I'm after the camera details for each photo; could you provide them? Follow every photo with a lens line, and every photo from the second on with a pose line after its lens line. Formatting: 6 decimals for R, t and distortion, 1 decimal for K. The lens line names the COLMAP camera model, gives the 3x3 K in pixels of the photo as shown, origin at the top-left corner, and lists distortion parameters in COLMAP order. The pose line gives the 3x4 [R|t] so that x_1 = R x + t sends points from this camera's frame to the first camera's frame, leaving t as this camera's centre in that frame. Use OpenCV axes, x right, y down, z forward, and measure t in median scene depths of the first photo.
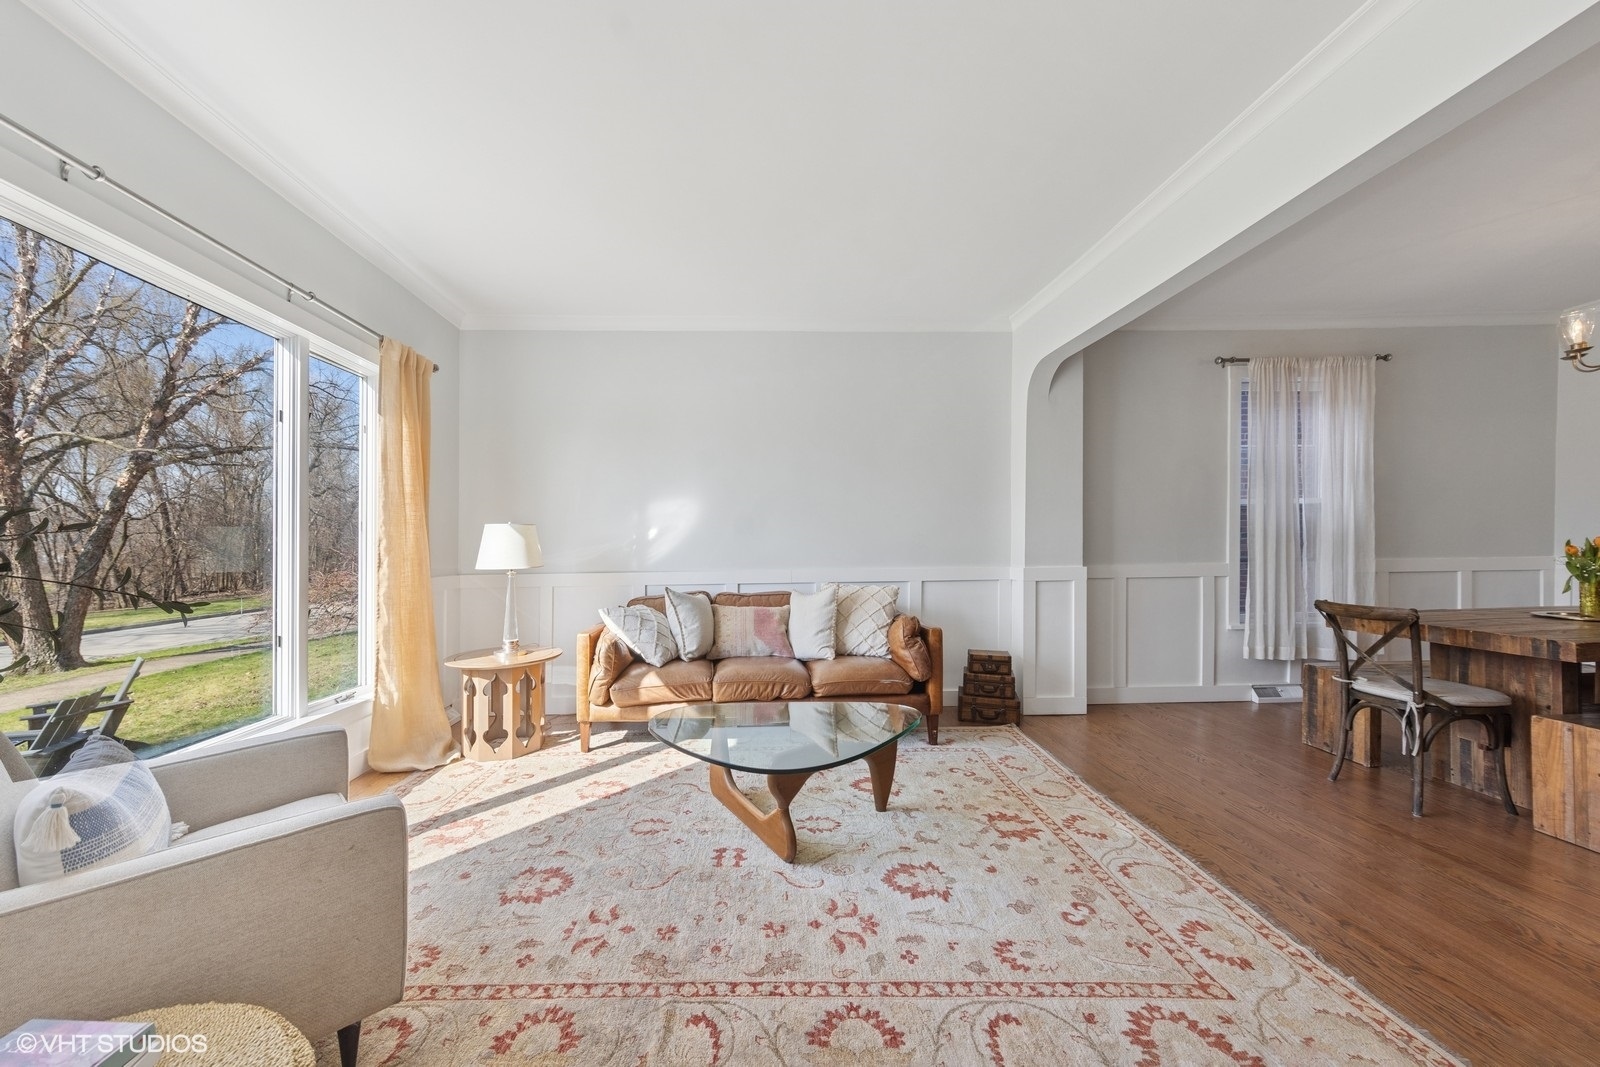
lens RADIAL K [[960.1, 0, 800.8], [0, 960.1, 539.3], [0, 0, 1]] dist [0.004980, 0.001054]
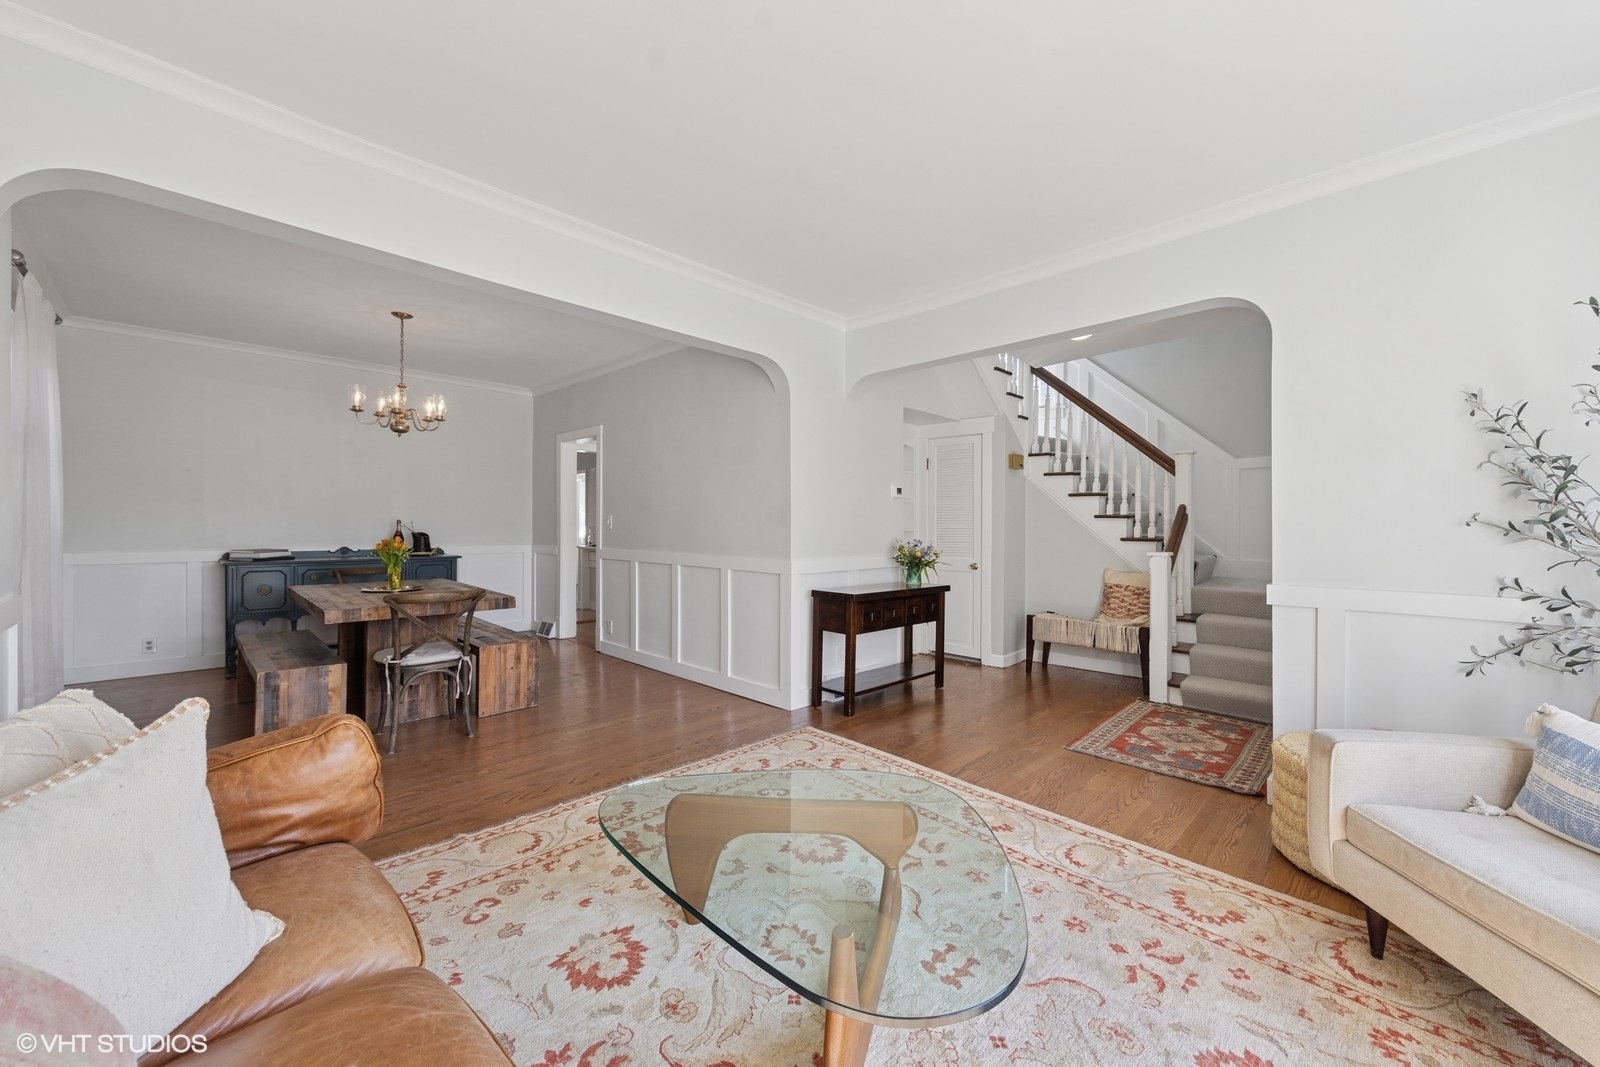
lens RADIAL K [[621.0, 0, 754.7], [0, 621.0, 539.8], [0, 0, 1]] dist [0.005108, -0.000154]
pose [[-0.707704, -0.007791, 0.706467, -0.361757], [-0.004778, 0.999969, 0.006242, -0.007475], [-0.706493, 0.001042, -0.707719, 1.701079]]
